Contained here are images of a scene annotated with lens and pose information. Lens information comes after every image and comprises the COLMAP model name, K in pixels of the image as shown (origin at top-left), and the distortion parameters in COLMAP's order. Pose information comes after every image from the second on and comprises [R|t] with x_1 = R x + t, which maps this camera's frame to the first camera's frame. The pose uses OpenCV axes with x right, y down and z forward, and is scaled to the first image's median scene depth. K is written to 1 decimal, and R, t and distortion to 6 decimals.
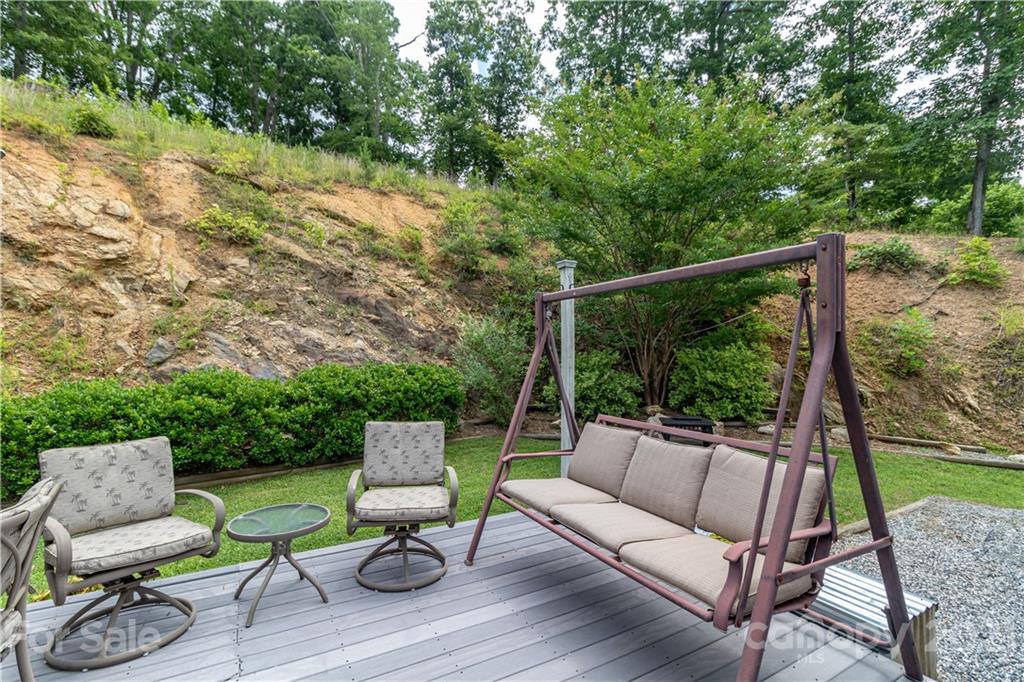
lens RADIAL K [[476.6, 0, 512.0], [0, 476.6, 341.0], [0, 0, 1]] dist [0.002185, 0.000261]
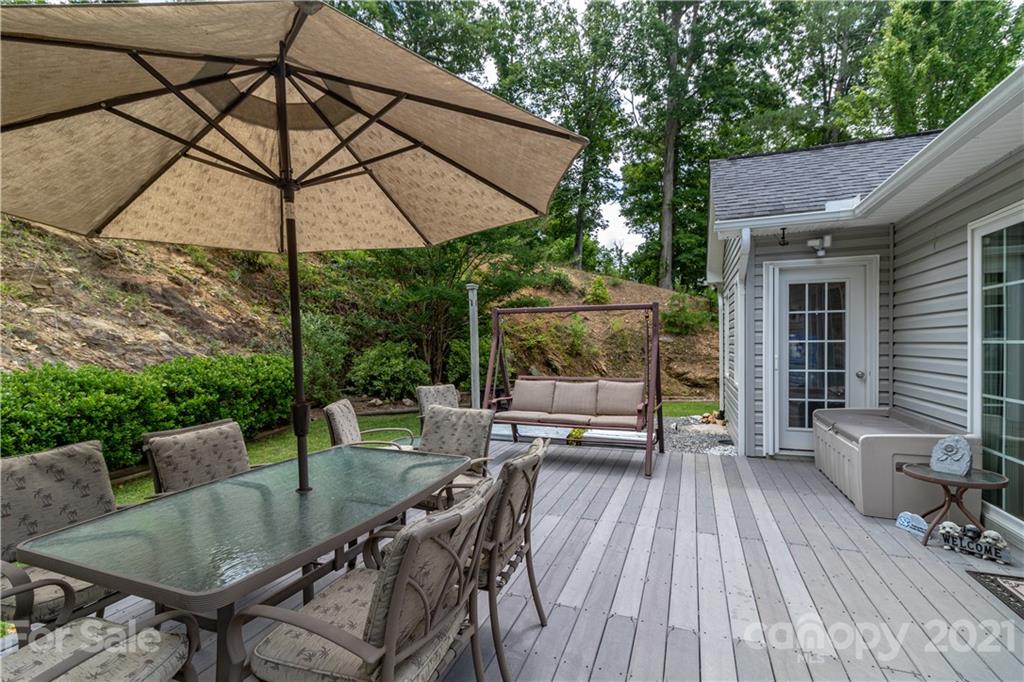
lens RADIAL K [[476.6, 0, 512.0], [0, 476.6, 341.0], [0, 0, 1]] dist [0.002185, 0.000261]
pose [[0.772716, -0.005094, 0.634732, -0.362117], [-0.006293, 0.999857, 0.015685, -0.003190], [-0.634721, -0.016115, 0.772573, -0.142250]]
